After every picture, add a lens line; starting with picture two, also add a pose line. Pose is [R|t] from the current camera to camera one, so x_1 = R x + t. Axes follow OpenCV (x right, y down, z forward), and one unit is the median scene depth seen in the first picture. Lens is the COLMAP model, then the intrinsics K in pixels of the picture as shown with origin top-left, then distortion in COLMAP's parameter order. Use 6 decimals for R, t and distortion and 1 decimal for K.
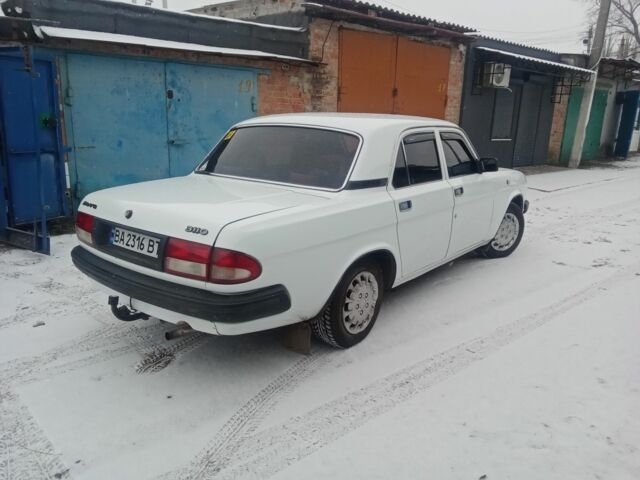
lens RADIAL K [[479.1, 0, 317.5], [0, 479.1, 240.5], [0, 0, 1]] dist [0.048921, -0.068401]
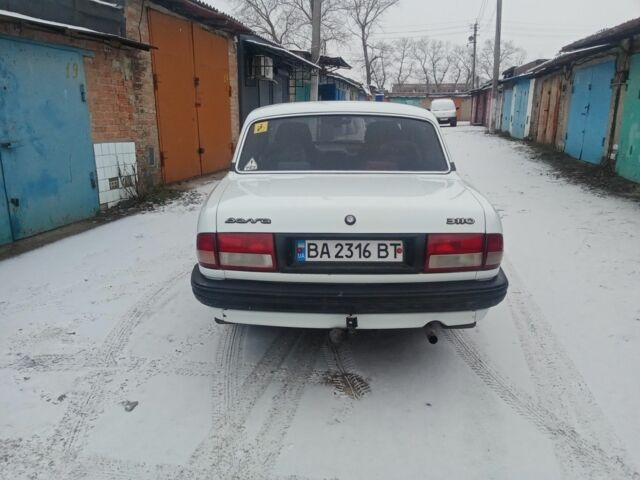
lens RADIAL K [[479.1, 0, 317.5], [0, 479.1, 240.5], [0, 0, 1]] dist [0.048921, -0.068401]
pose [[0.798919, -0.173297, 0.575931, -0.326260], [0.164018, 0.984070, 0.068584, -0.030058], [-0.578642, 0.039670, 0.814616, 0.118079]]
